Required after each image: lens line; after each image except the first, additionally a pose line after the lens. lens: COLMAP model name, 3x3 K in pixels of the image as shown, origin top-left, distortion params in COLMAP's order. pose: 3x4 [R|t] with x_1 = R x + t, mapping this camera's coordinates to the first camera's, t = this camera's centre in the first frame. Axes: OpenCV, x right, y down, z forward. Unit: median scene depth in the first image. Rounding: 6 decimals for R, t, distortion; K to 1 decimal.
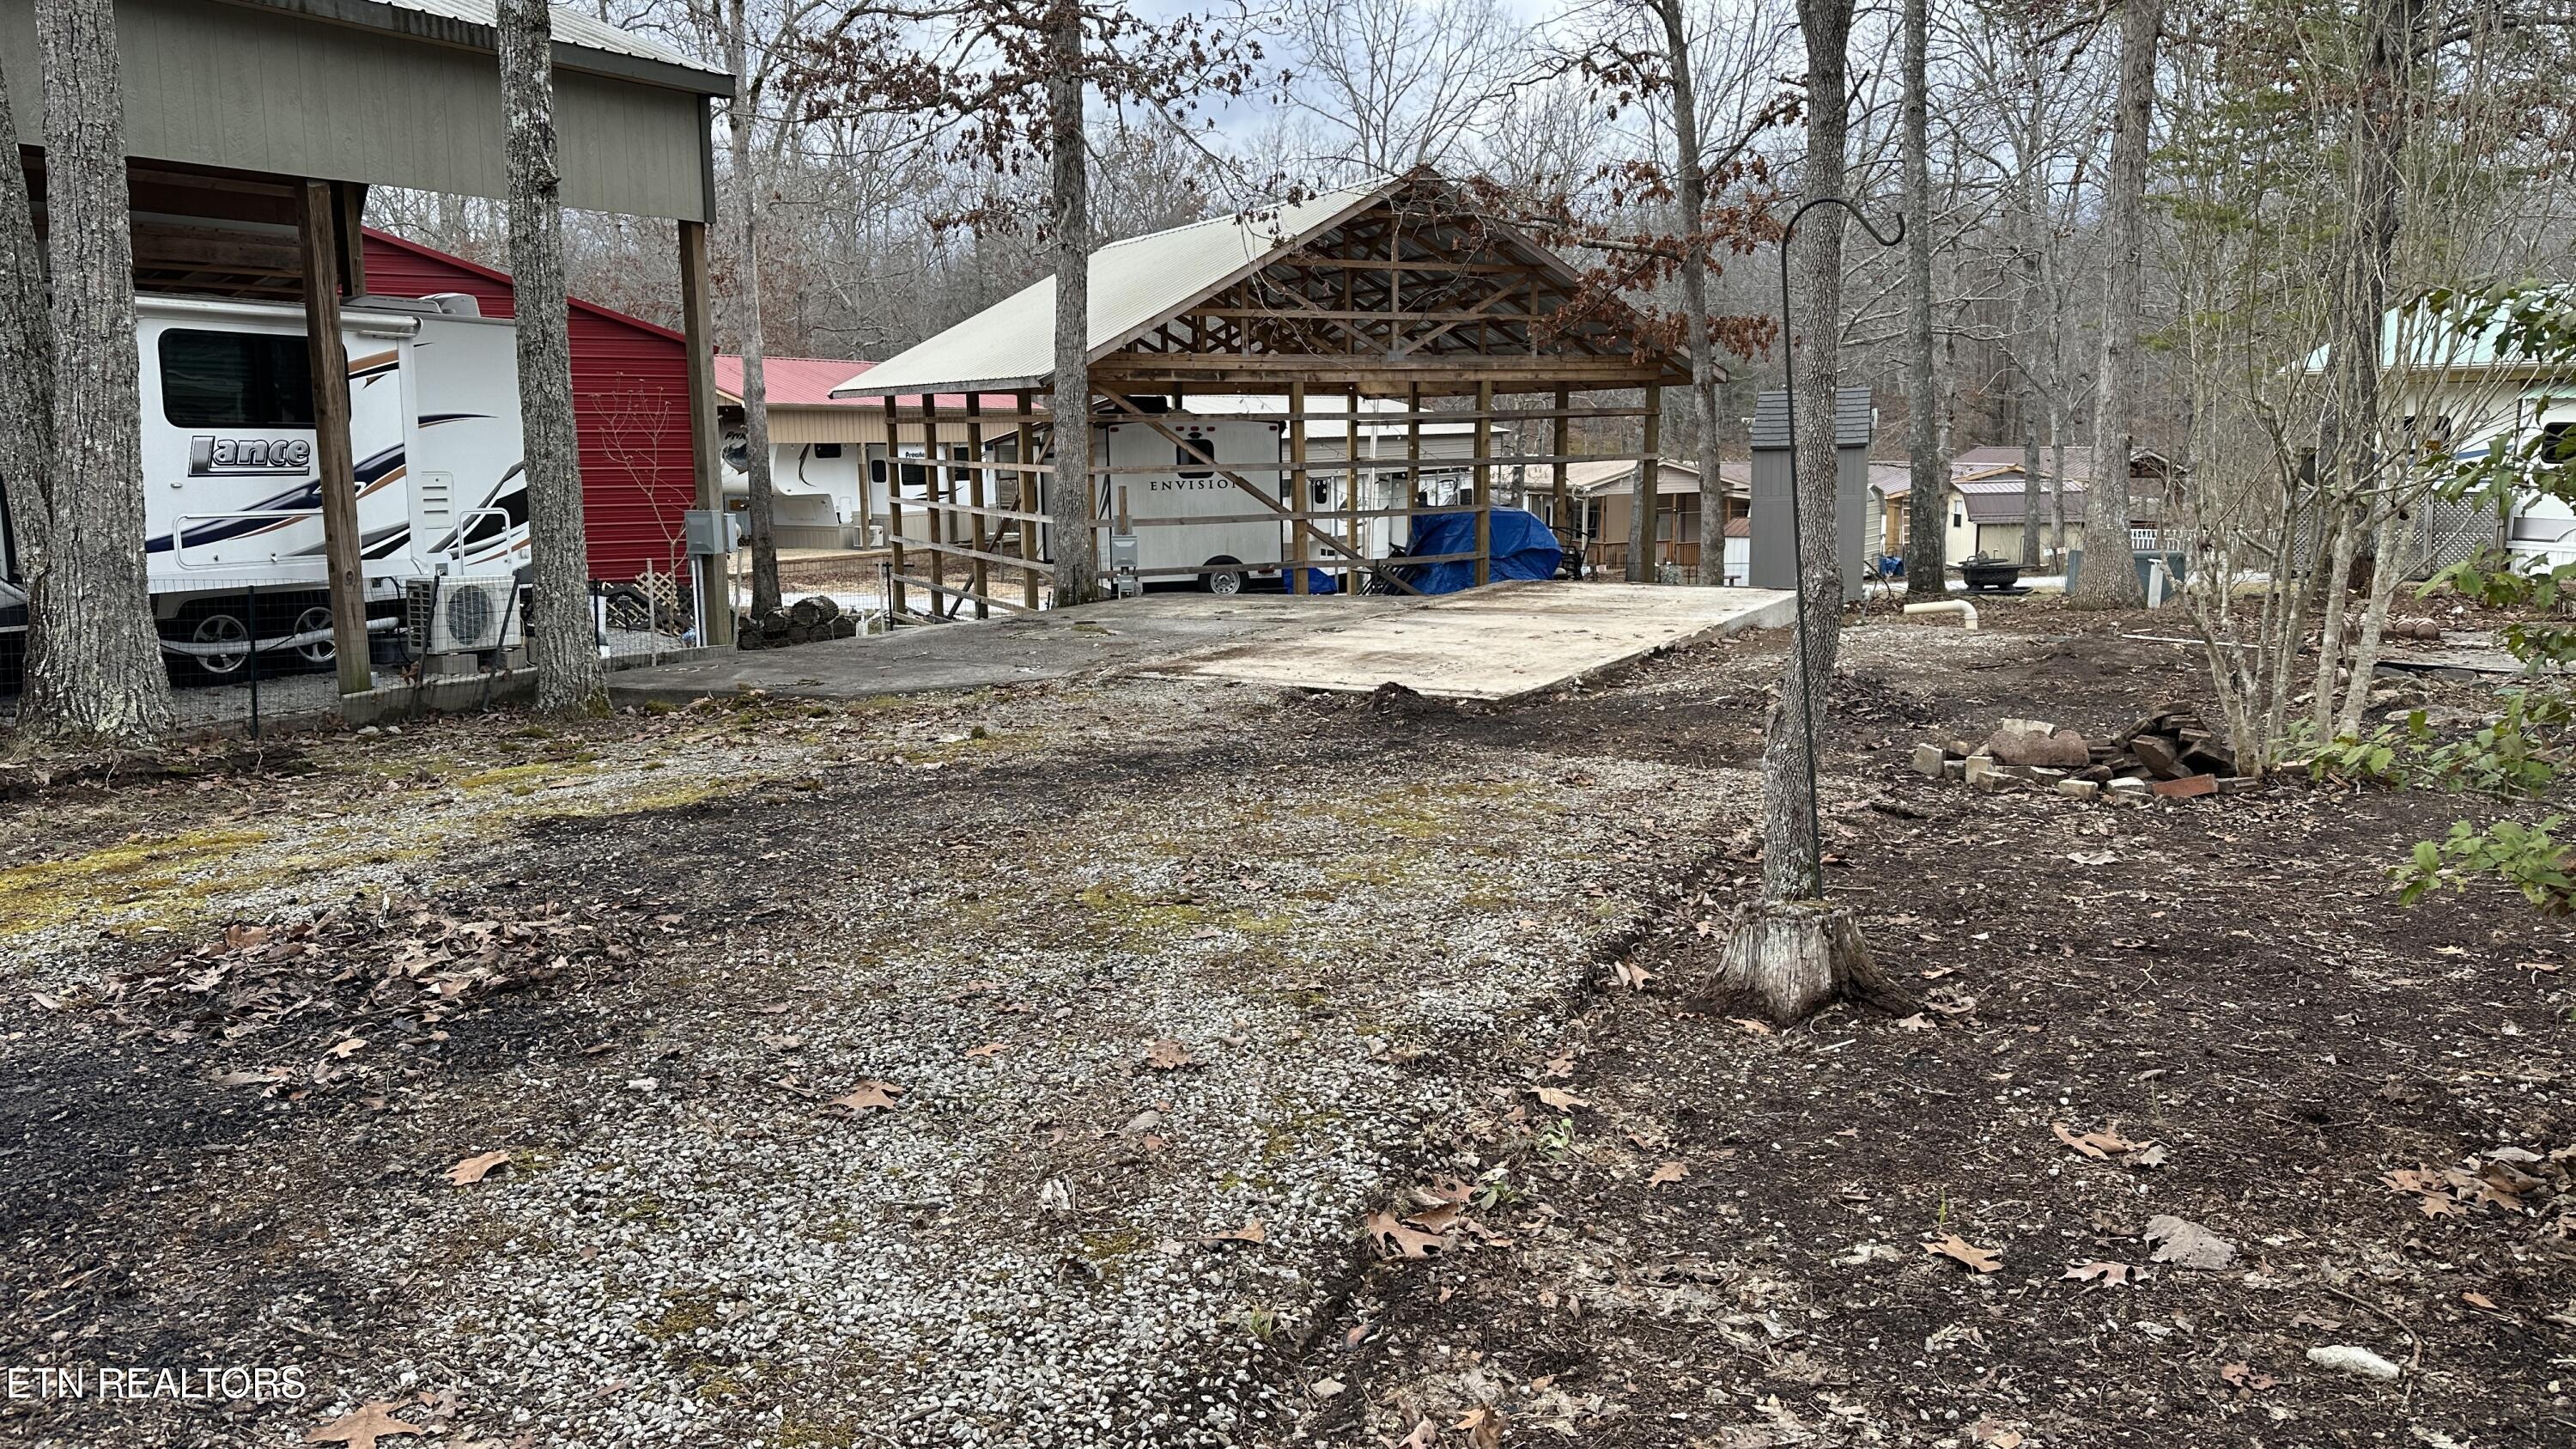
lens RADIAL K [[1644.5, 0, 1284.4], [0, 1644.5, 725.4], [0, 0, 1]] dist [-0.006207, -0.002144]
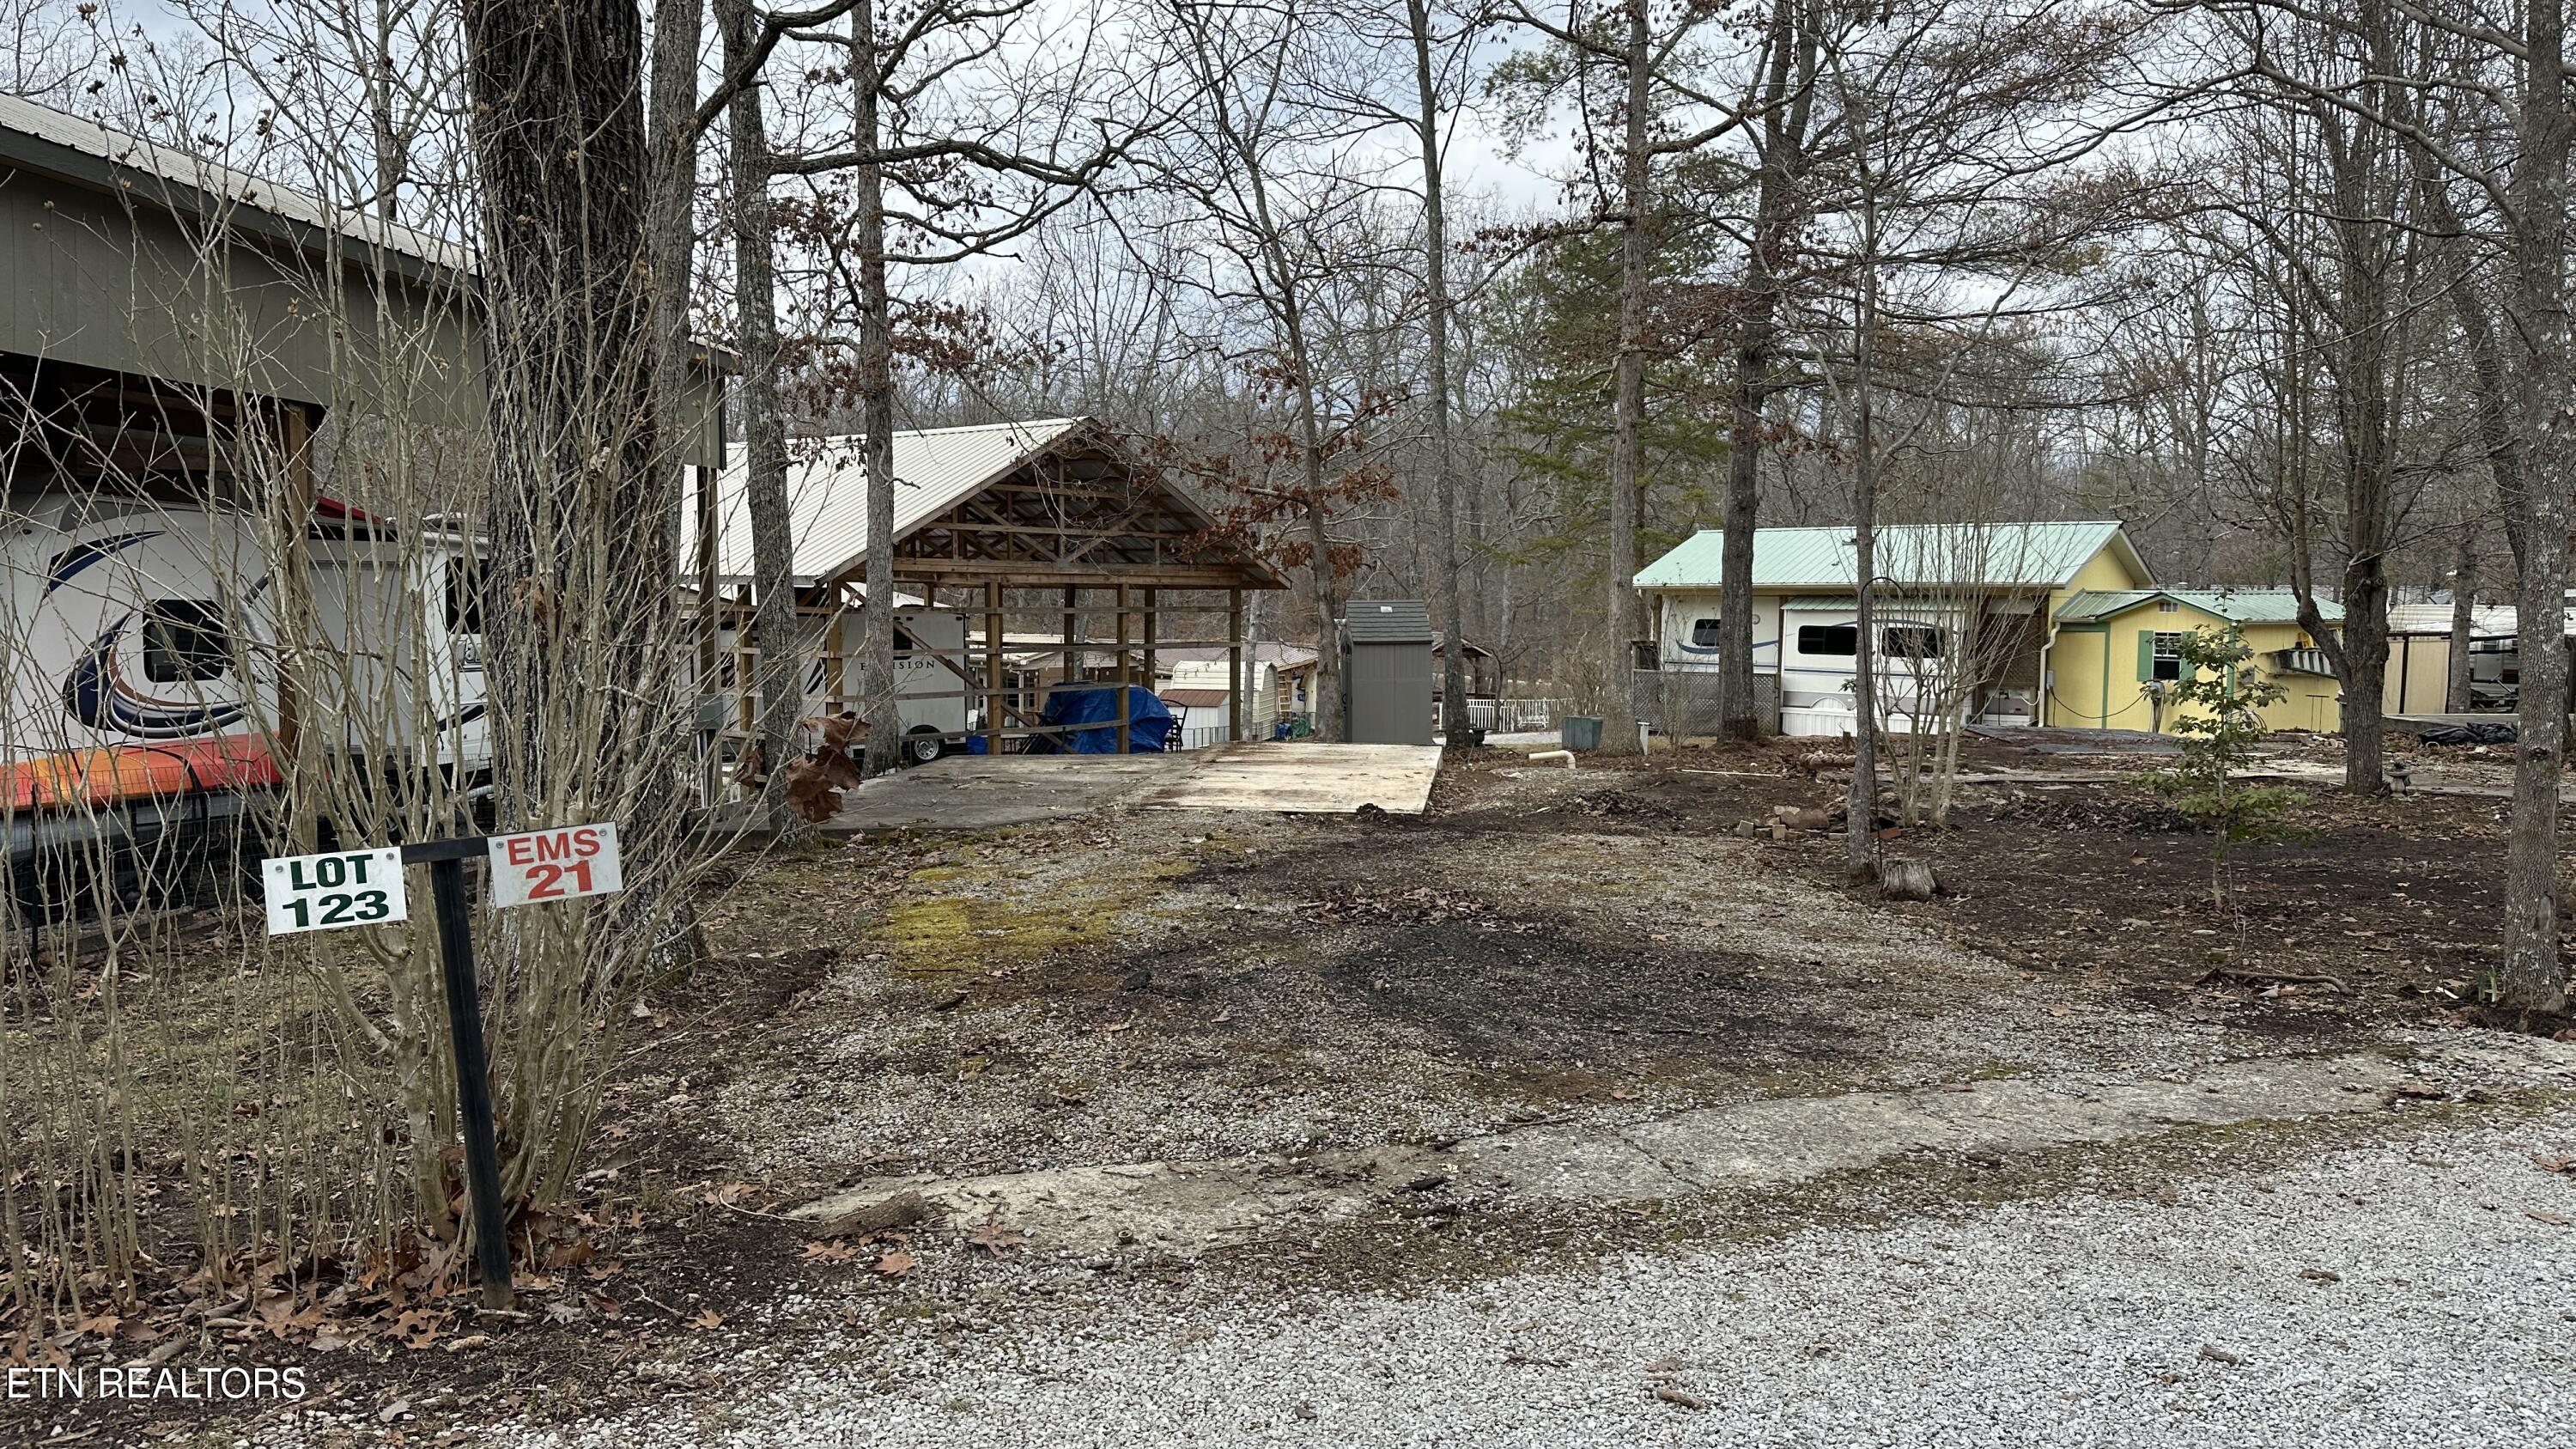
lens RADIAL K [[1644.5, 0, 1291.6], [0, 1644.5, 726.9], [0, 0, 1]] dist [-0.006207, -0.002144]
pose [[0.909263, -0.008336, 0.416139, -0.298705], [0.049996, 0.994748, -0.089316, 0.017205], [-0.413209, 0.102017, 0.904904, -0.182248]]
